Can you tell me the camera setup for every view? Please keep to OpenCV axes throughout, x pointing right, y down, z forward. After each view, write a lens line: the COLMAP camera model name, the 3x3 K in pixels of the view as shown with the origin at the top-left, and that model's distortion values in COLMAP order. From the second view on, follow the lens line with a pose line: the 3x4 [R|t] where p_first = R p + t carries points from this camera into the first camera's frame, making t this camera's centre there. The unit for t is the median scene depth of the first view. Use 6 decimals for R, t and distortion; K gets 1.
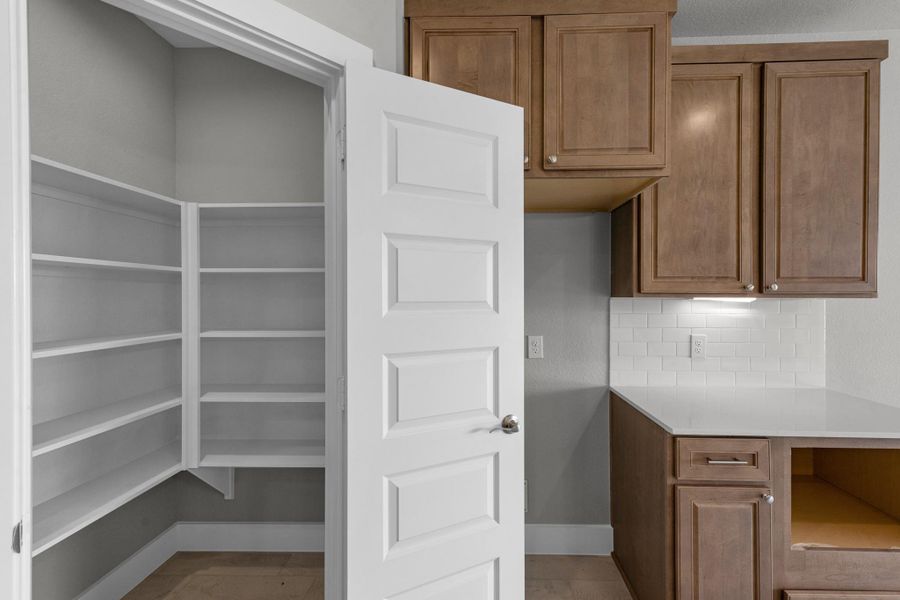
lens RADIAL K [[364.8, 0, 473.2], [0, 364.8, 299.9], [0, 0, 1]] dist [0.004808, -0.001467]
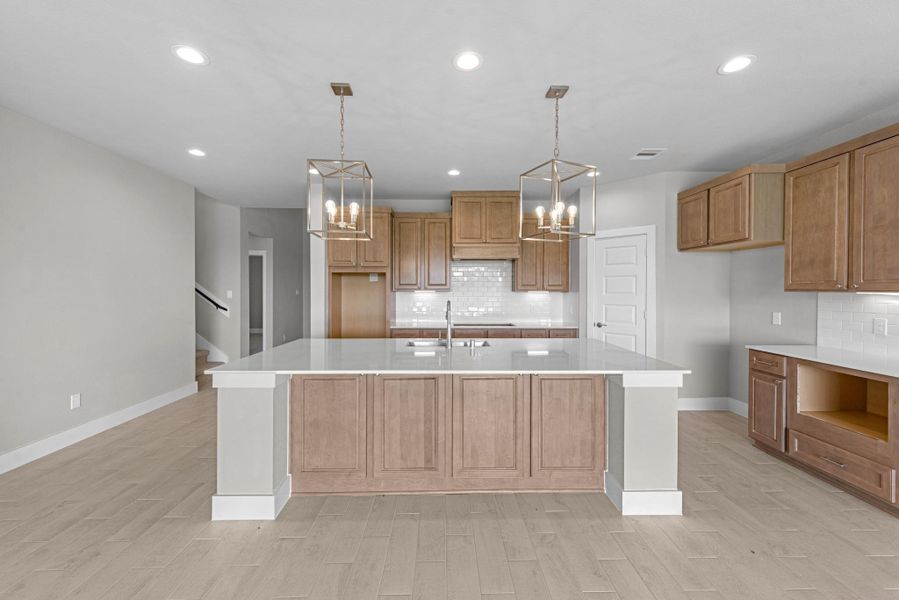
lens RADIAL K [[364.4, 0, 452.2], [0, 364.4, 292.8], [0, 0, 1]] dist [0.004808, -0.001467]
pose [[0.063025, 0.010821, -0.997953, 2.338589], [-0.007044, 0.999921, 0.010398, -0.009110], [0.997987, 0.006375, 0.063096, -0.913089]]
